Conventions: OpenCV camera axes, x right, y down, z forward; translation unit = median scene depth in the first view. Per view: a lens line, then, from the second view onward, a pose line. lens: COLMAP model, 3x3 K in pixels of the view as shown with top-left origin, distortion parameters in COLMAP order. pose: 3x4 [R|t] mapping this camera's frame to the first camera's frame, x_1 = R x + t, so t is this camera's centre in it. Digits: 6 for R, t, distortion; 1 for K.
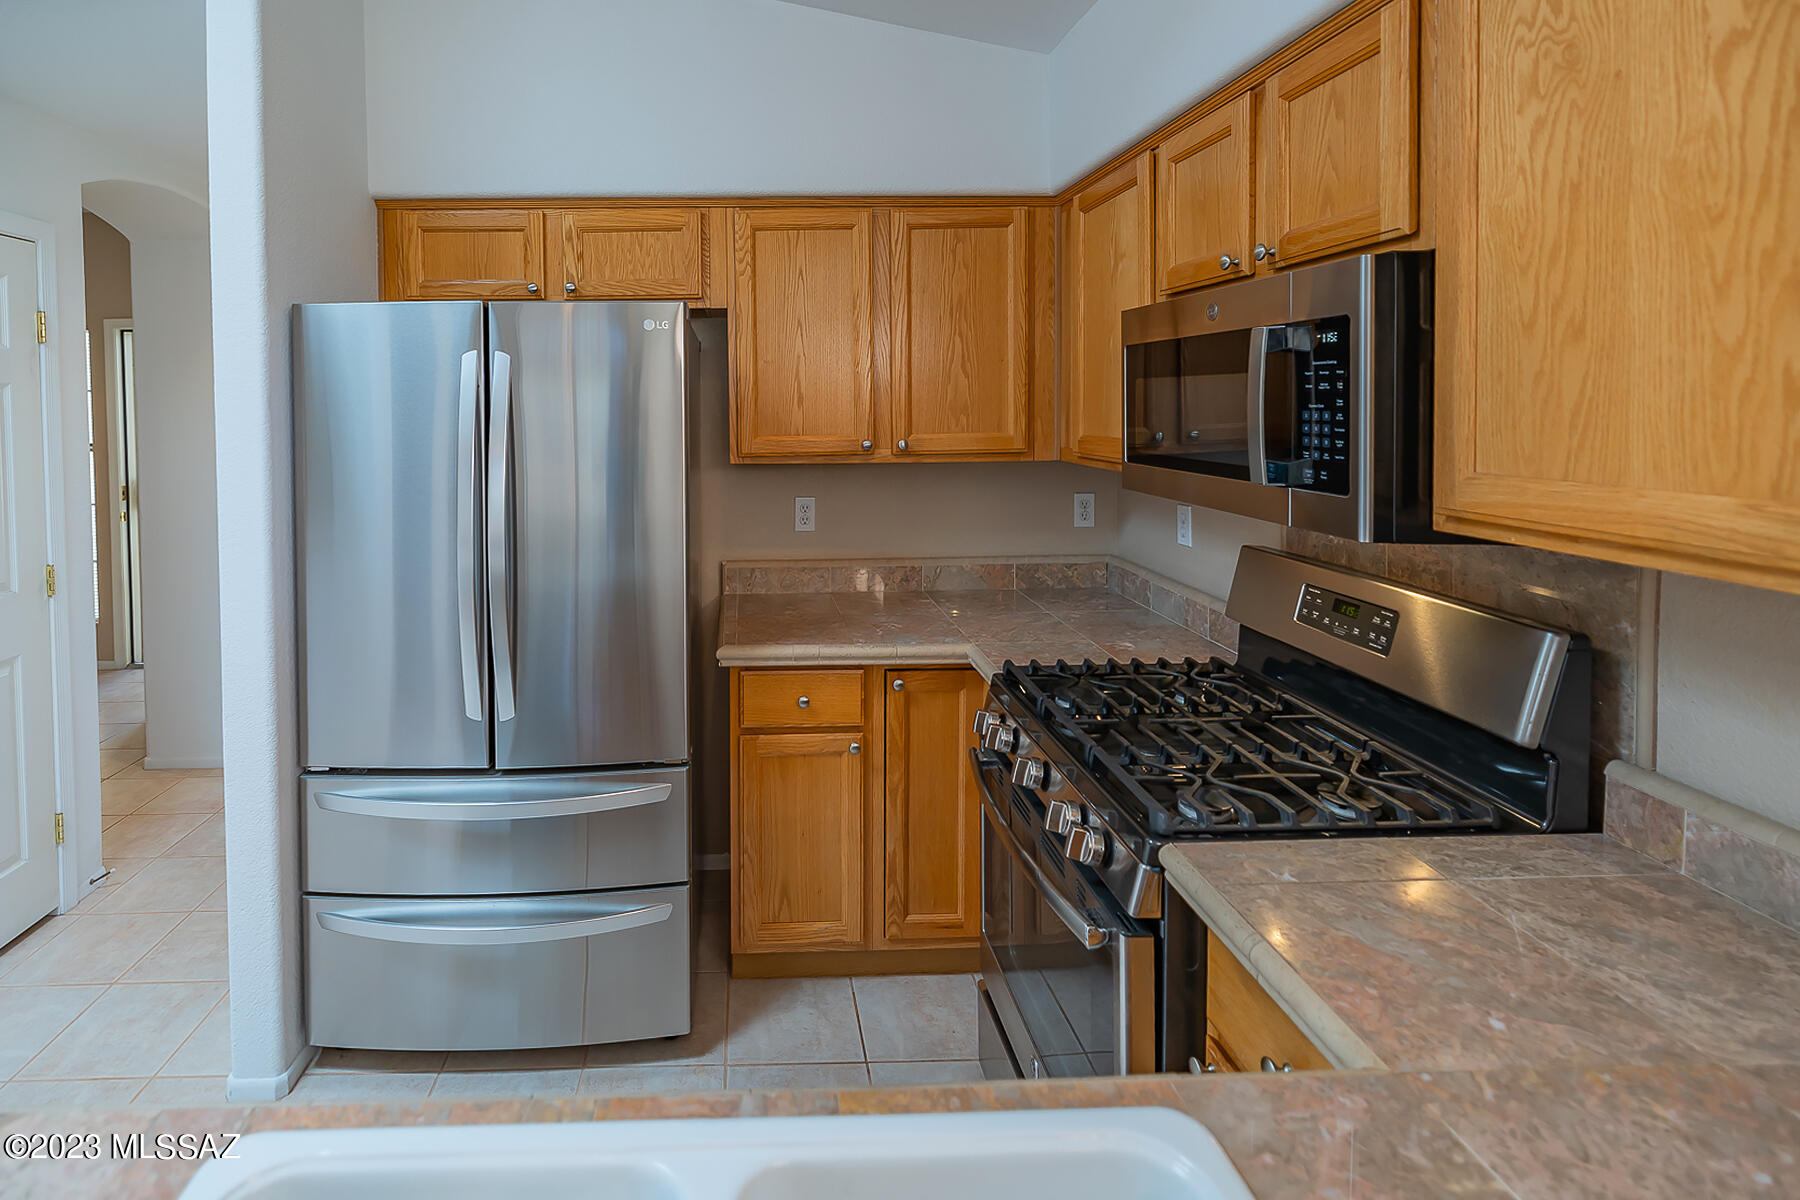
lens RADIAL K [[874.0, 0, 737.6], [0, 874.0, 439.1], [0, 0, 1]] dist [-0.004789, 0.000533]
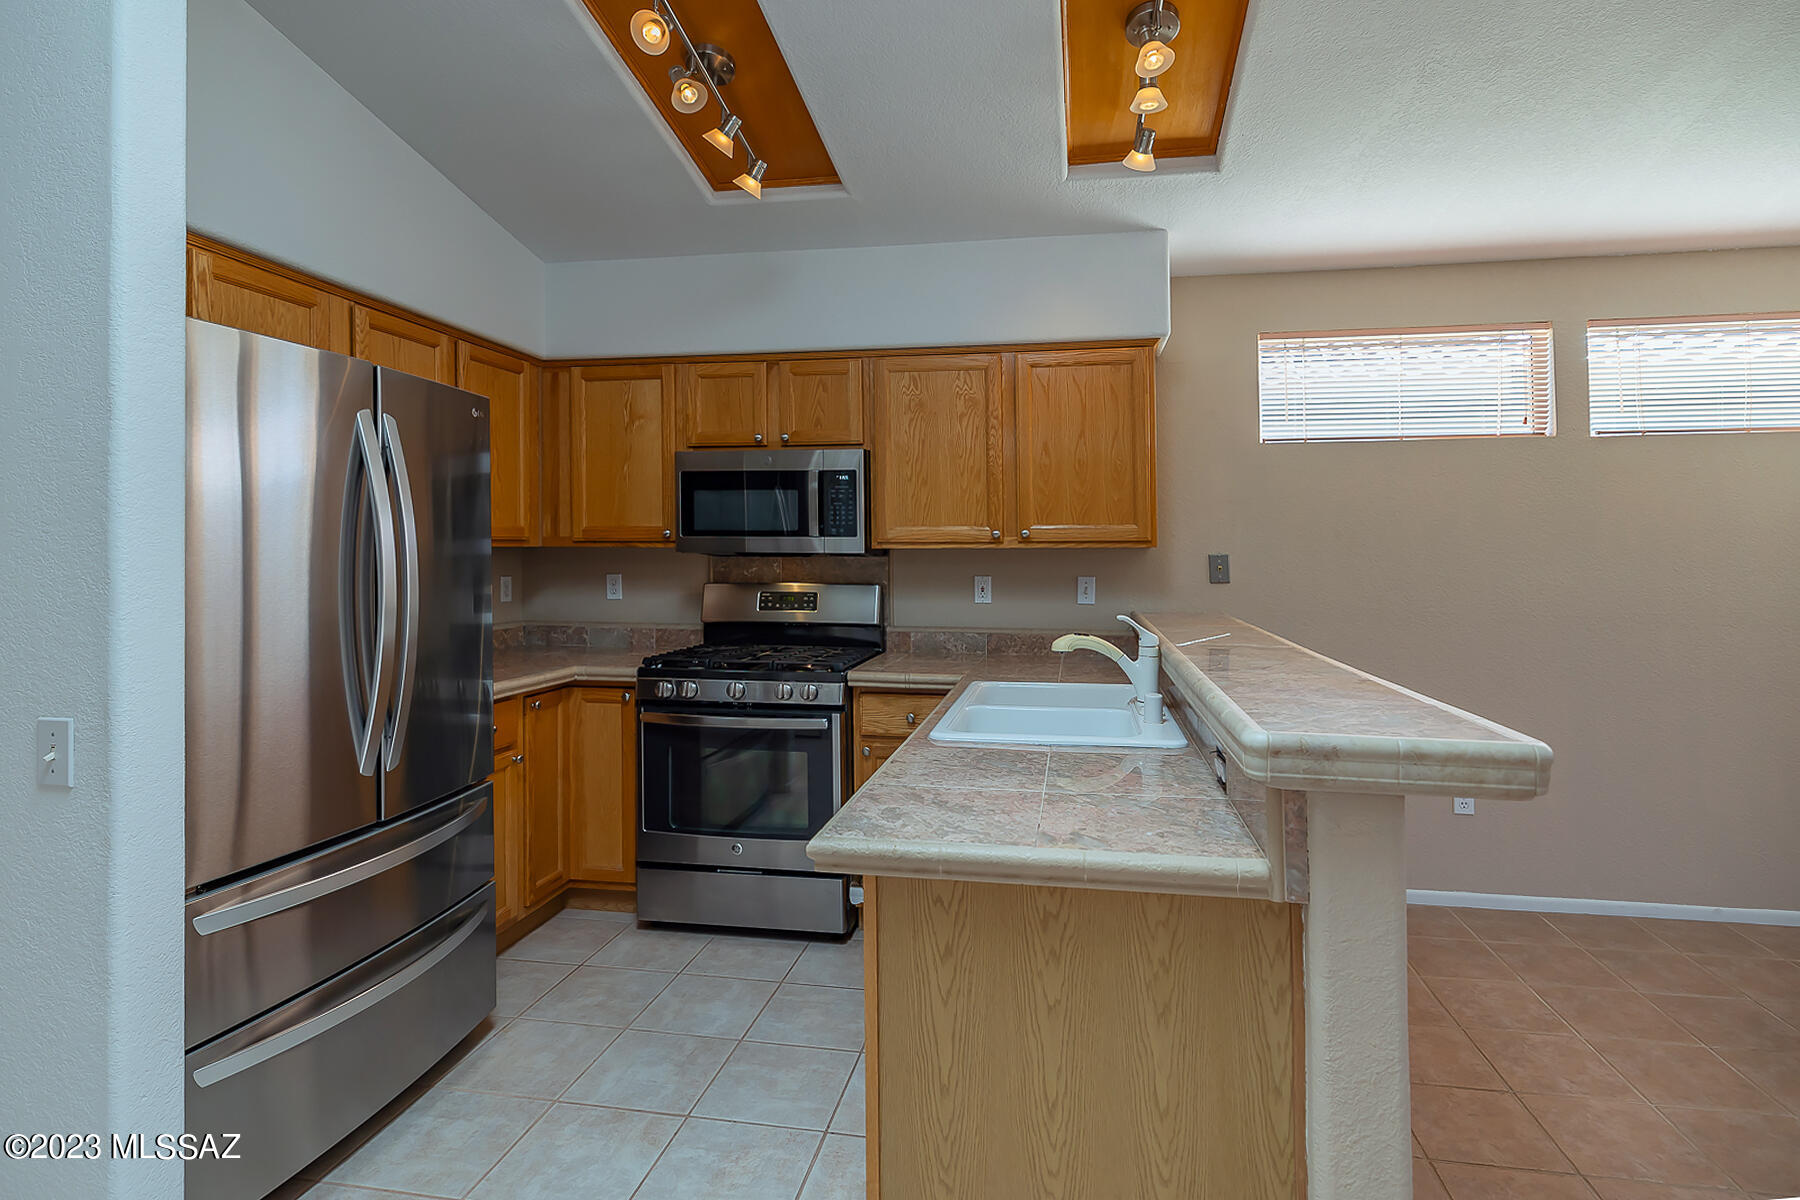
lens RADIAL K [[894.5, 0, 939.2], [0, 894.5, 530.9], [0, 0, 1]] dist [0.000103, 0.000515]
pose [[0.168181, 0.035740, 0.985108, -1.321045], [0.034239, 0.998528, -0.042072, 0.114587], [-0.985161, 0.040805, 0.166710, 0.189462]]
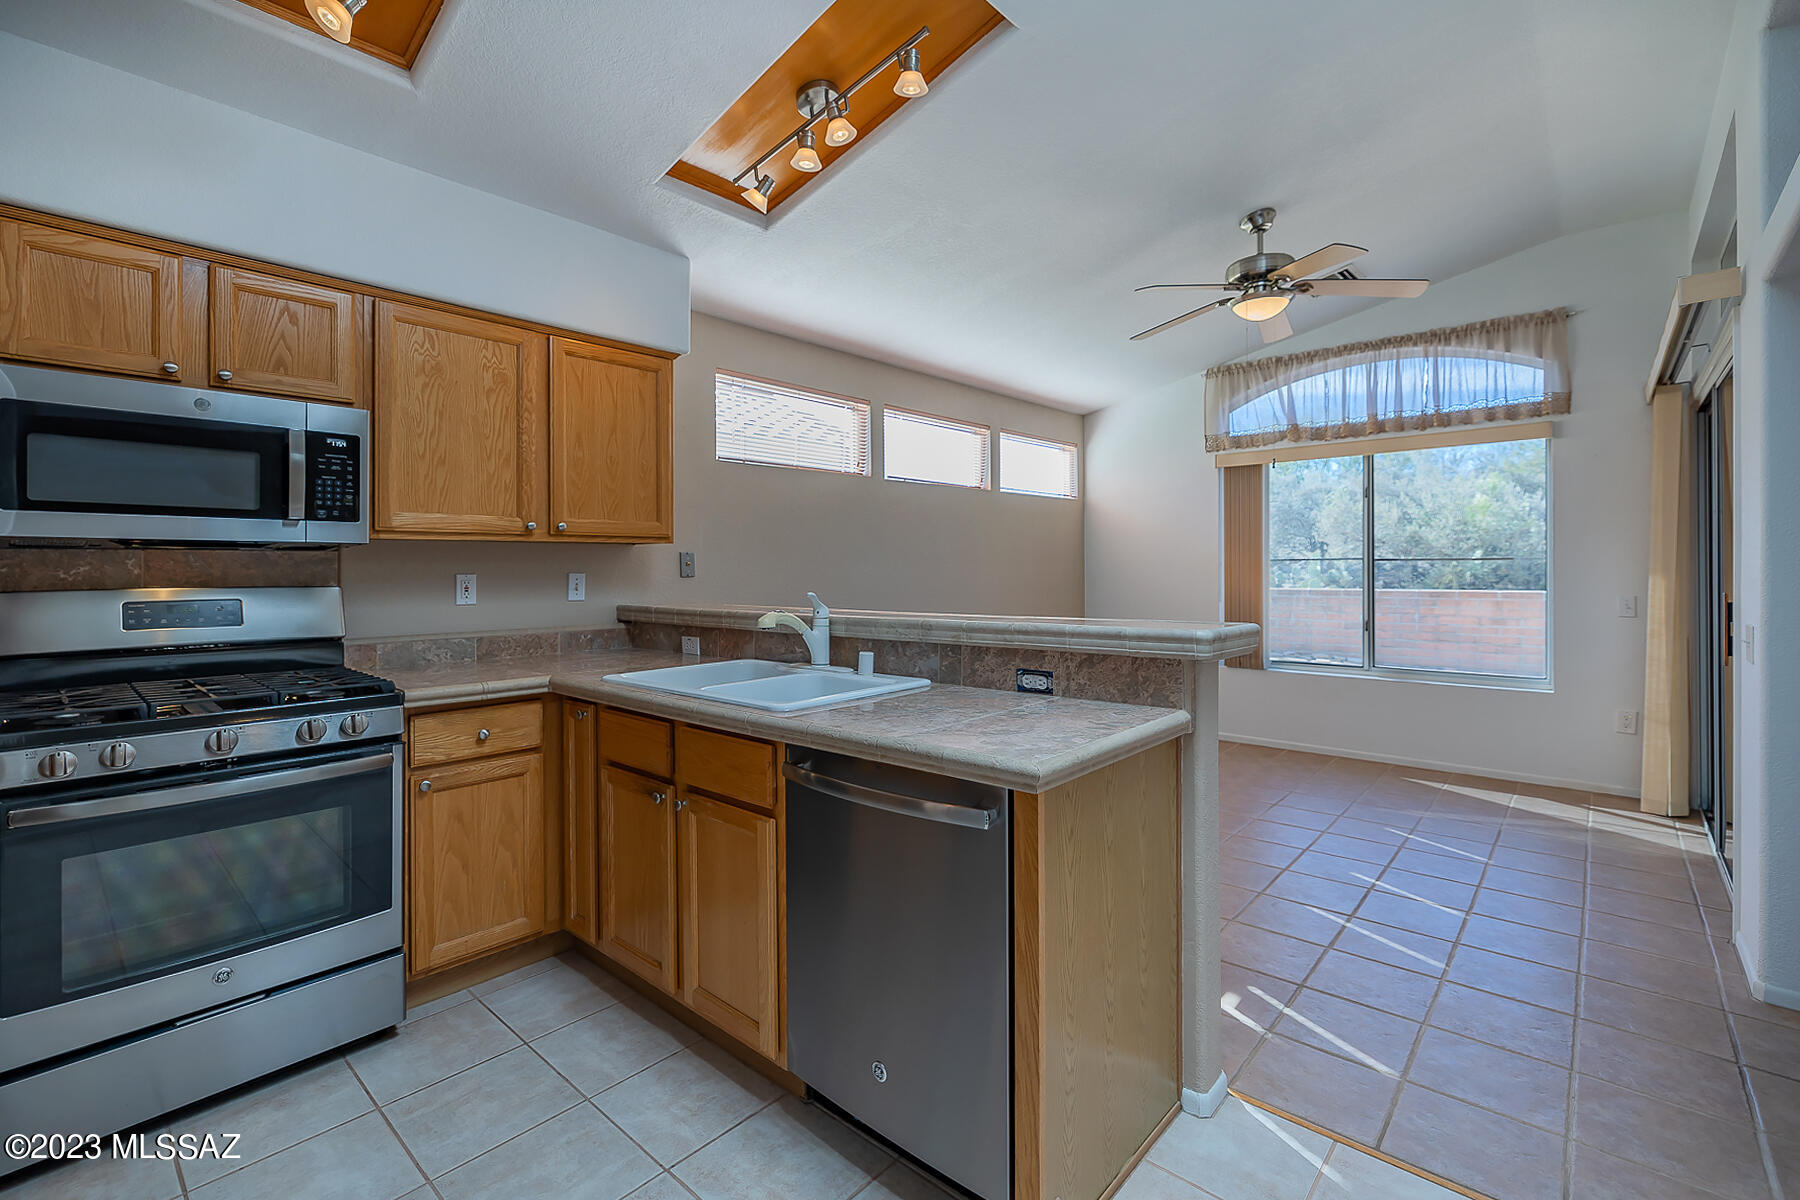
lens RADIAL K [[777.0, 0, 895.2], [0, 777.0, 564.4], [0, 0, 1]] dist [0.002187, -0.002725]
pose [[-0.742705, 0.021662, 0.669268, -1.001238], [0.043026, 0.998955, 0.015414, 0.128752], [-0.668235, 0.040244, -0.742861, 1.018961]]
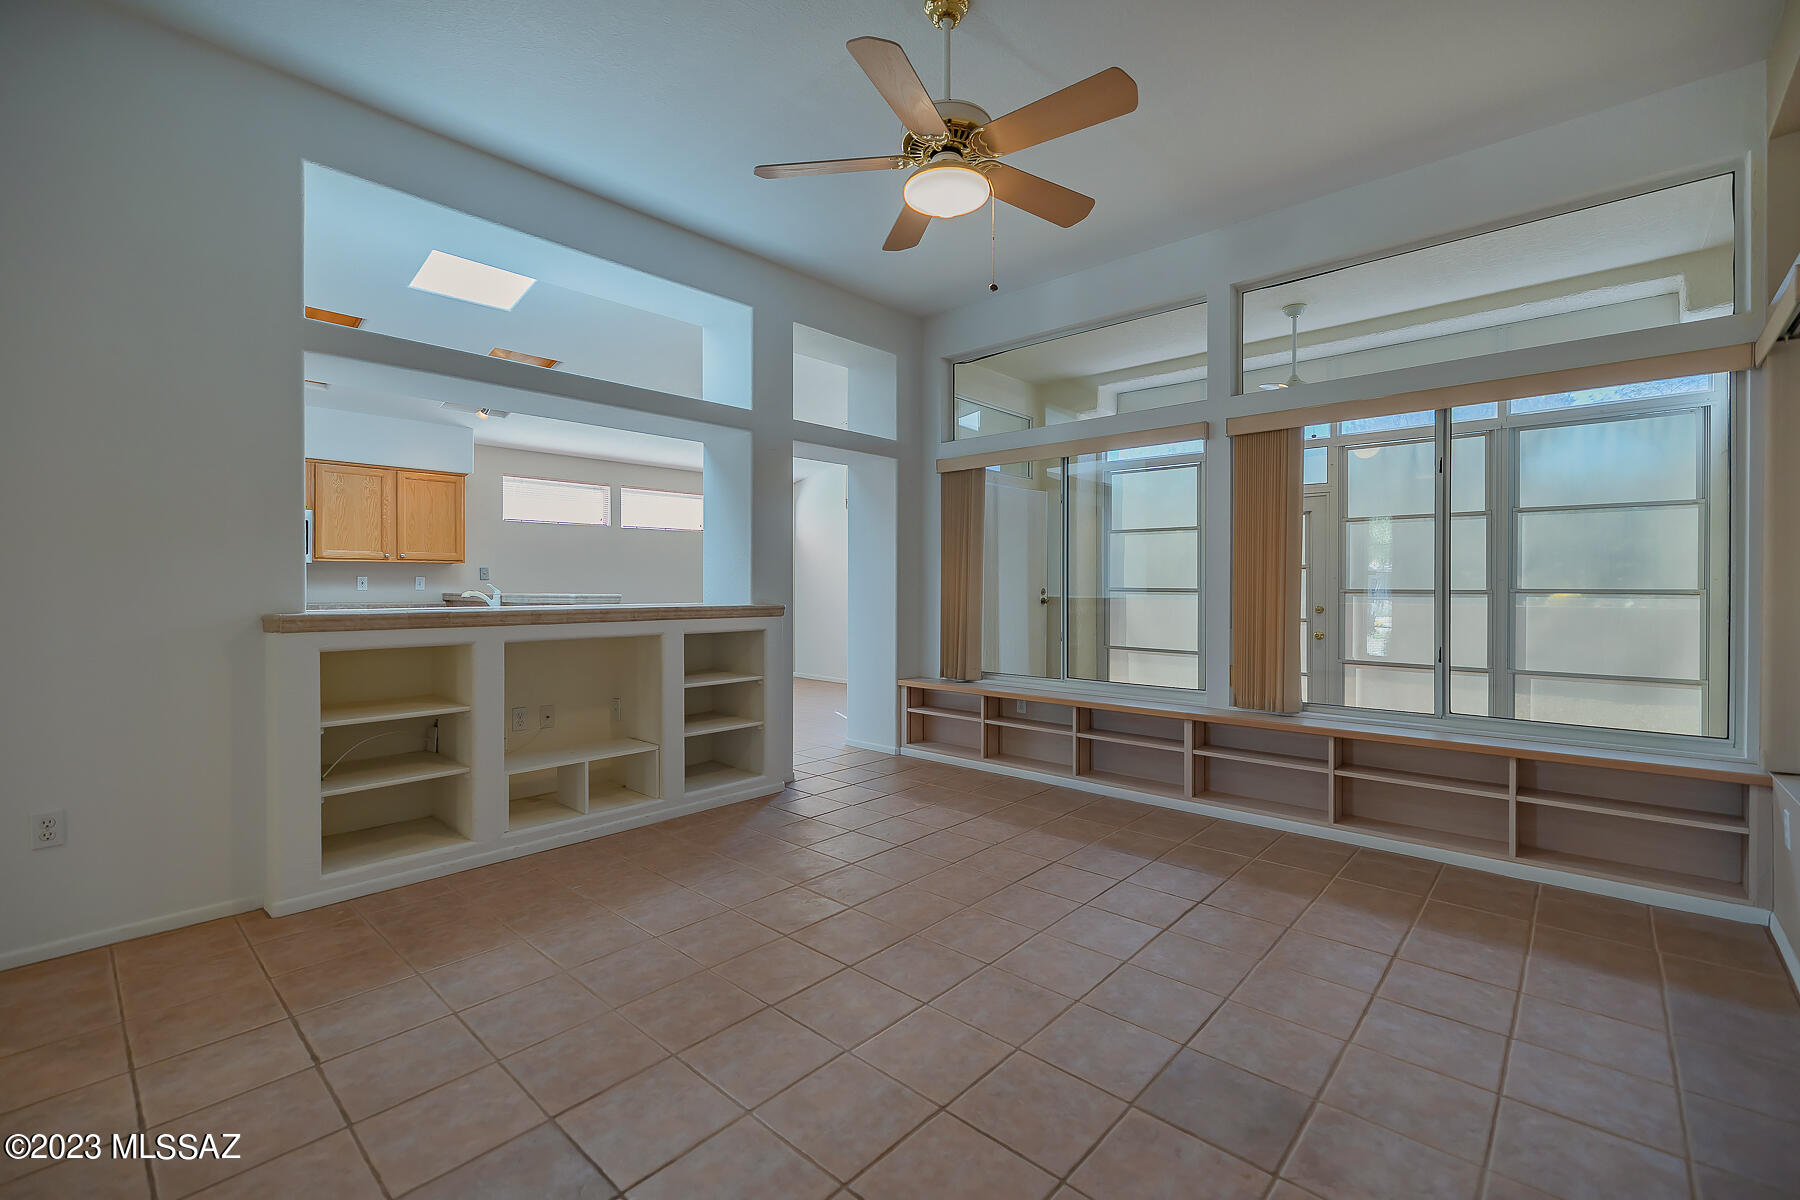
lens RADIAL K [[777.0, 0, 876.7], [0, 777.0, 591.2], [0, 0, 1]] dist [0.002187, -0.002725]
pose [[-0.719983, 0.008898, 0.693935, -3.409516], [0.034072, 0.999165, 0.022539, 0.202379], [-0.693155, 0.039871, -0.719685, 1.353024]]
